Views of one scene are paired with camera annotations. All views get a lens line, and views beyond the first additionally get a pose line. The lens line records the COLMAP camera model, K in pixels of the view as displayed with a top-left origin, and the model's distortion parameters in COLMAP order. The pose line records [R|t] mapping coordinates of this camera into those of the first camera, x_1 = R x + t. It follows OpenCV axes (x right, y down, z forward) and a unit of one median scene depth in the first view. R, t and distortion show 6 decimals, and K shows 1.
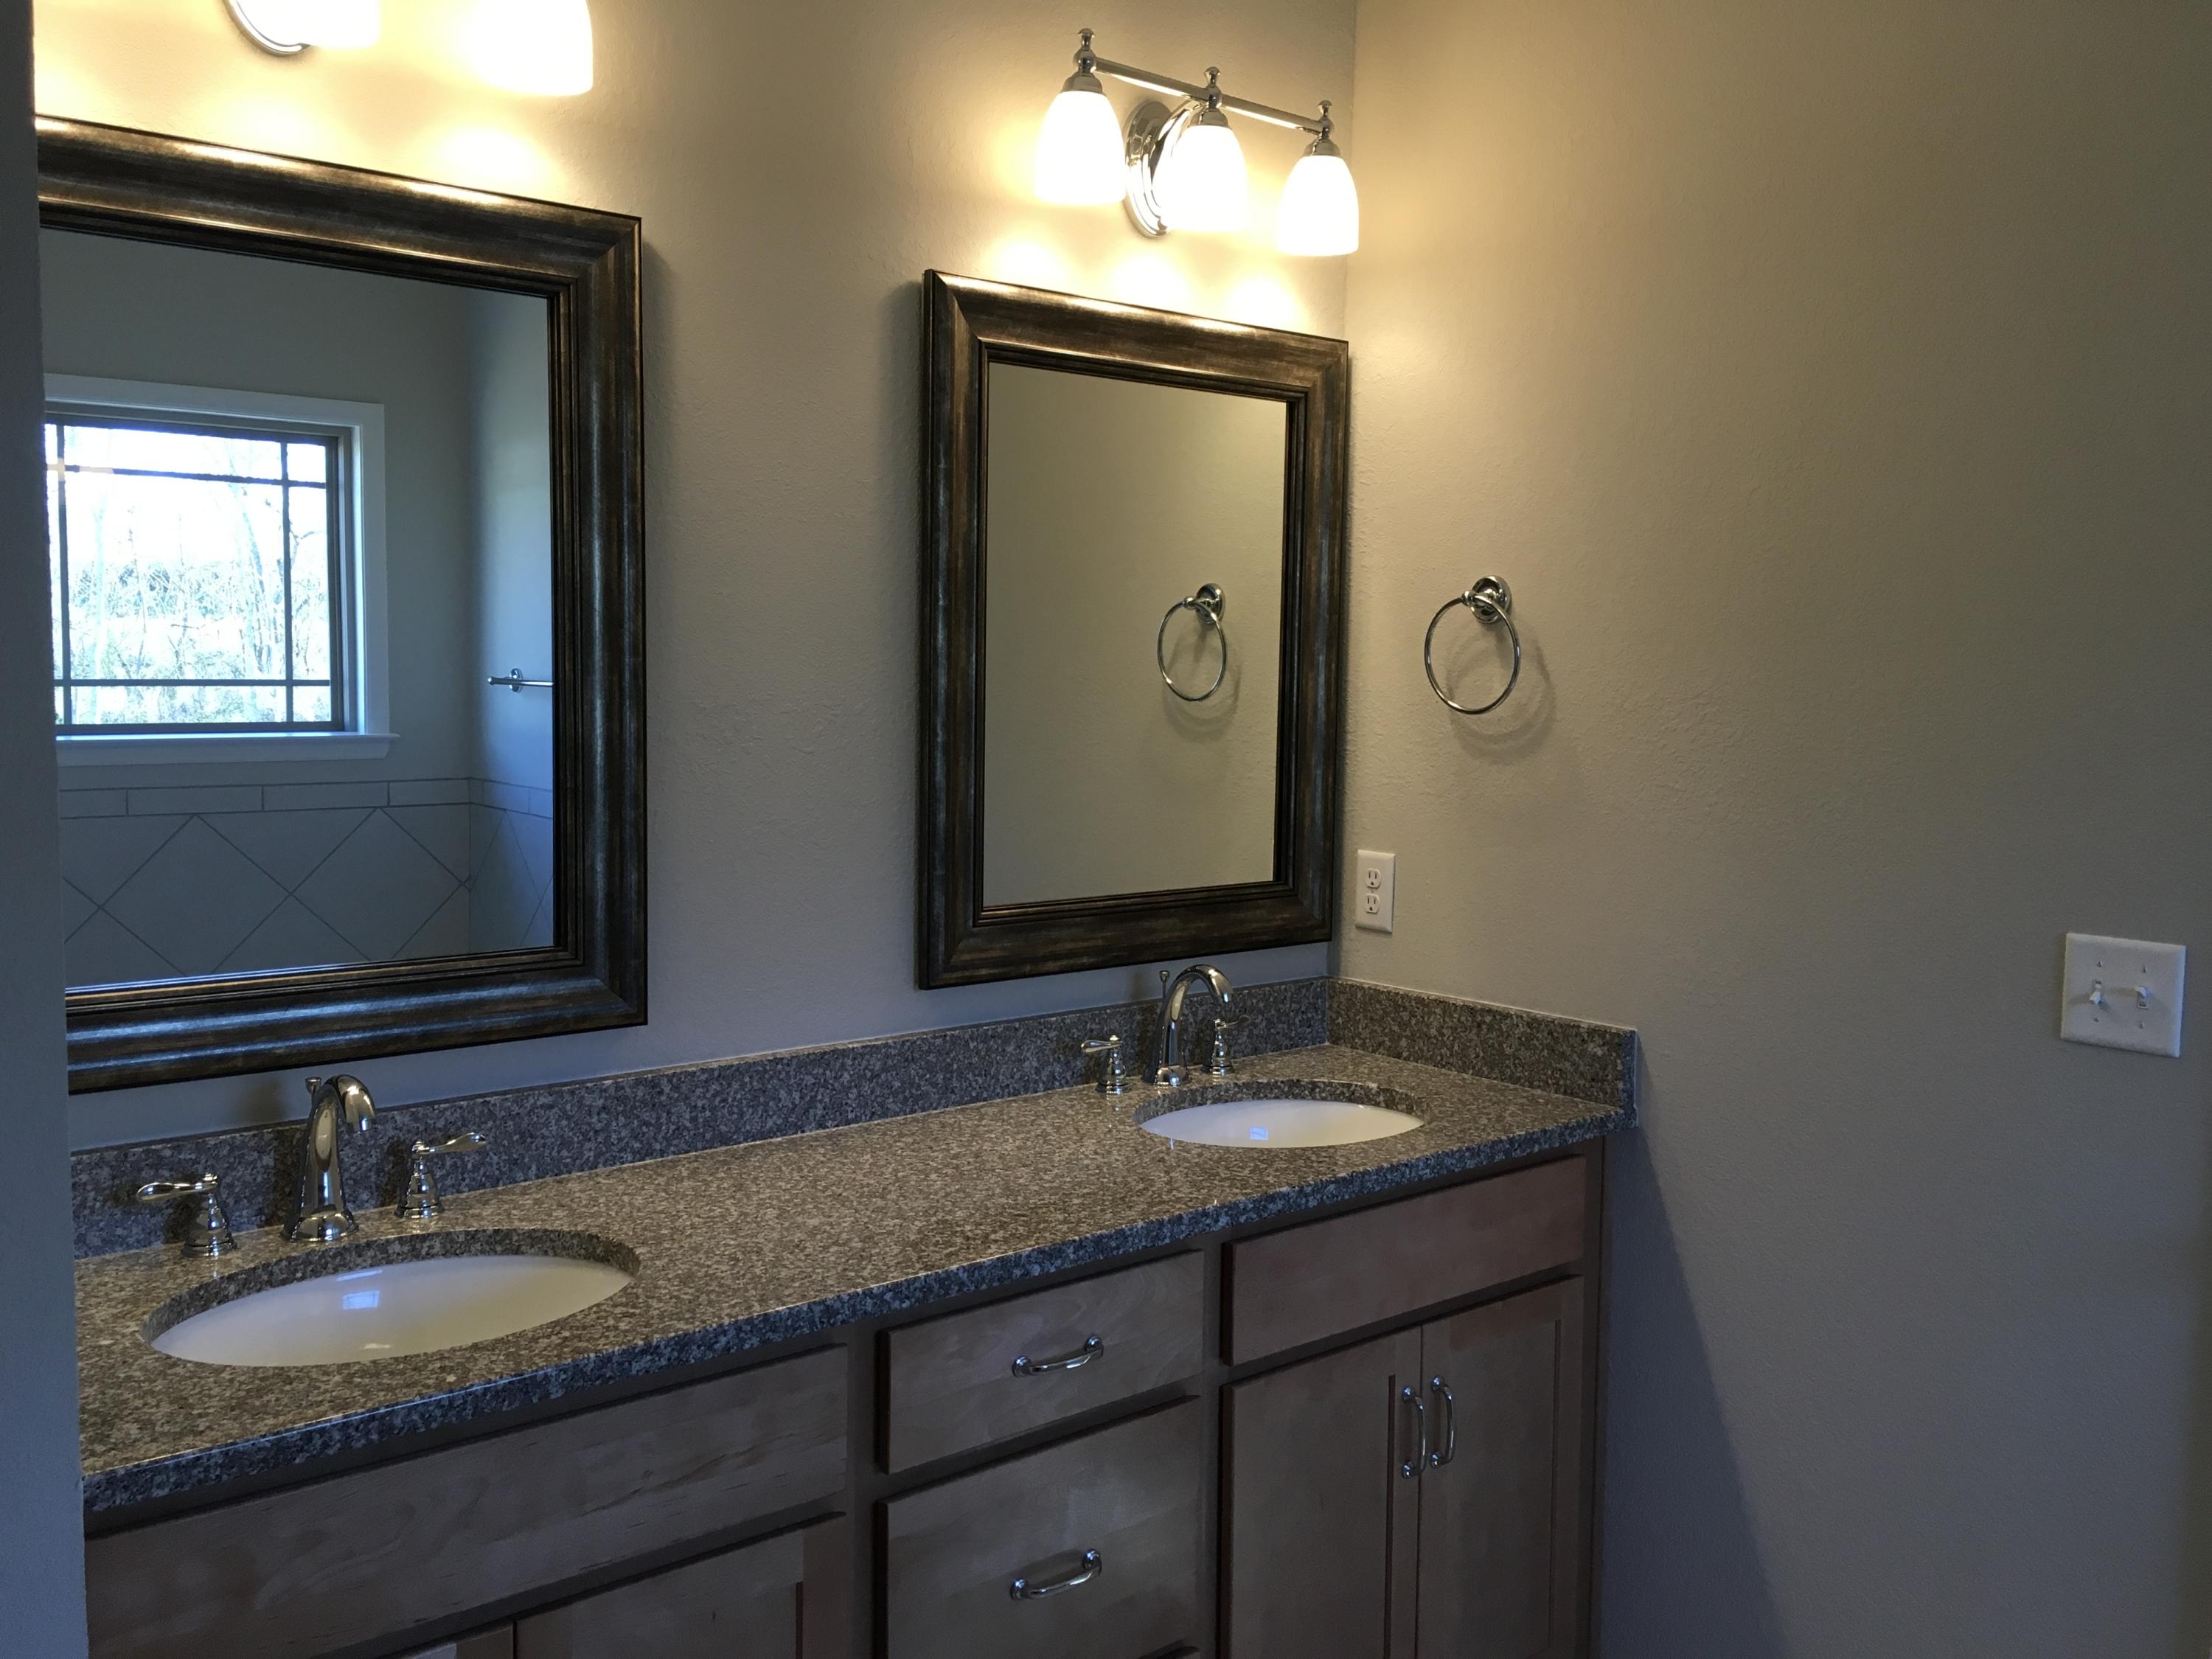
lens RADIAL K [[1956.3, 0, 1119.1], [0, 1956.3, 827.2], [0, 0, 1]] dist [0.056120, -0.011992]
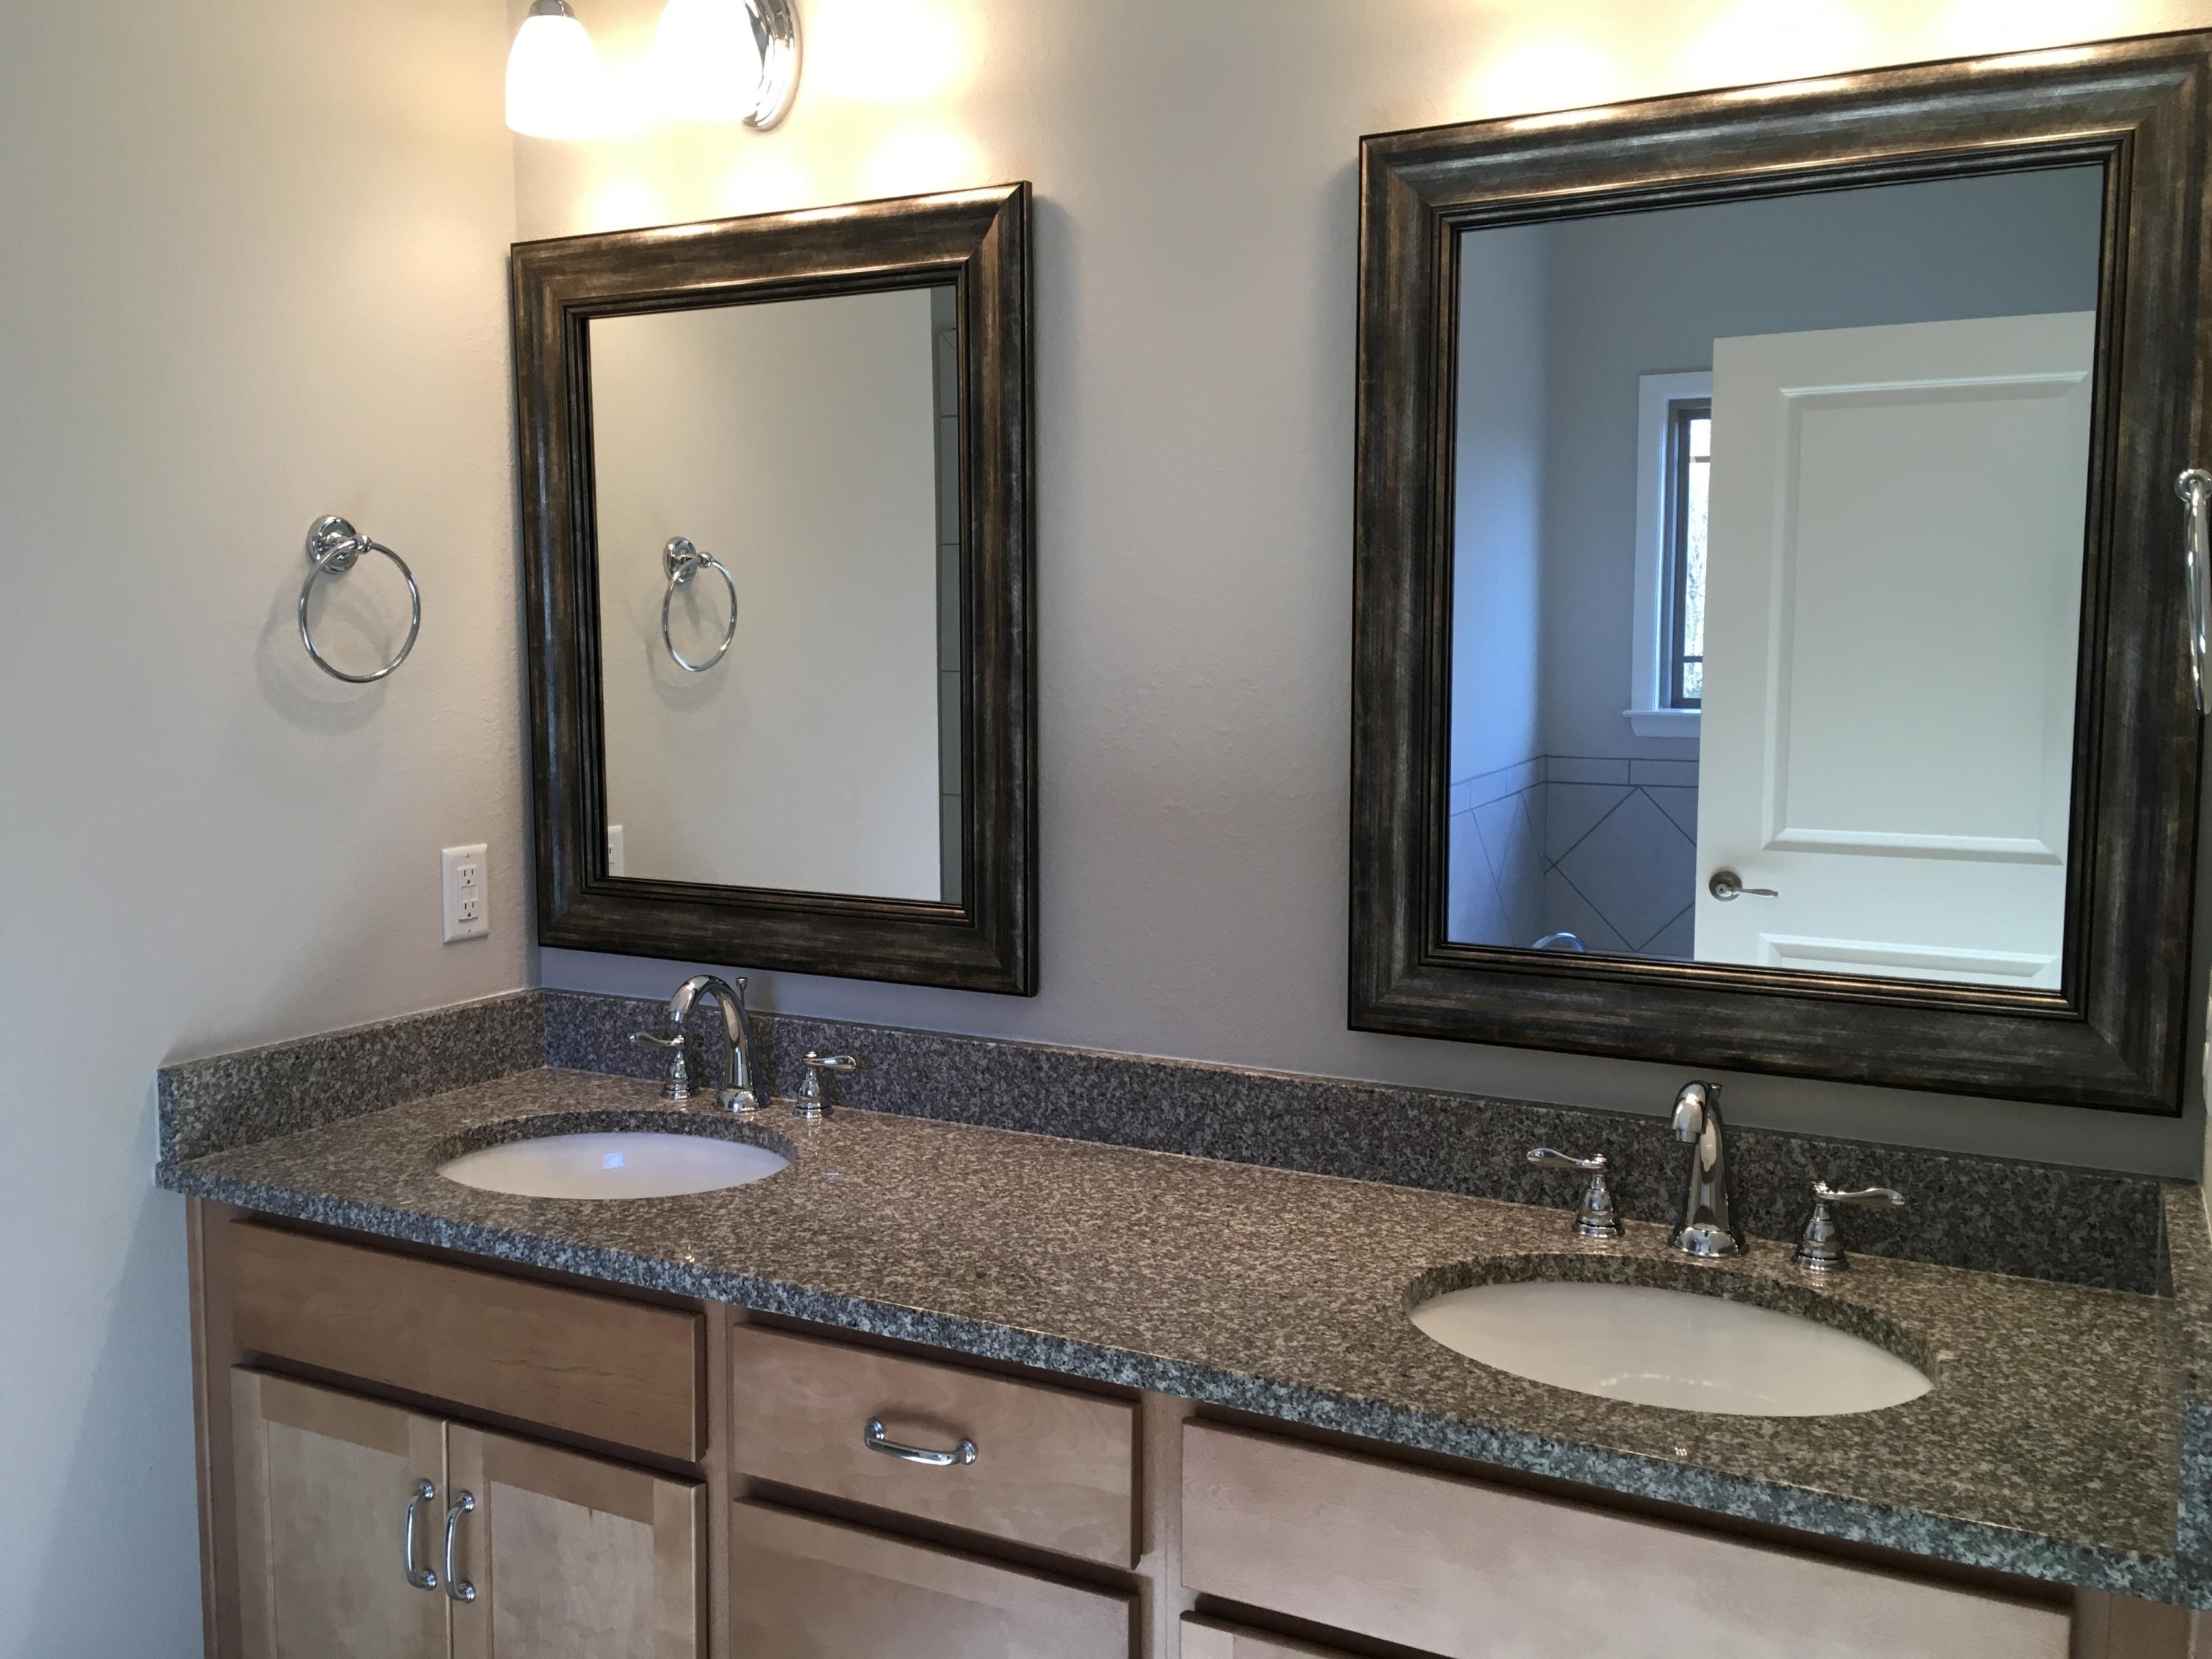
lens RADIAL K [[1956.3, 0, 1119.1], [0, 1956.3, 827.2], [0, 0, 1]] dist [0.056120, -0.011992]
pose [[0.354948, 0.082980, -0.931196, 0.683887], [-0.073249, 0.995460, 0.060786, -0.048228], [0.932012, 0.046633, 0.359415, 0.673002]]
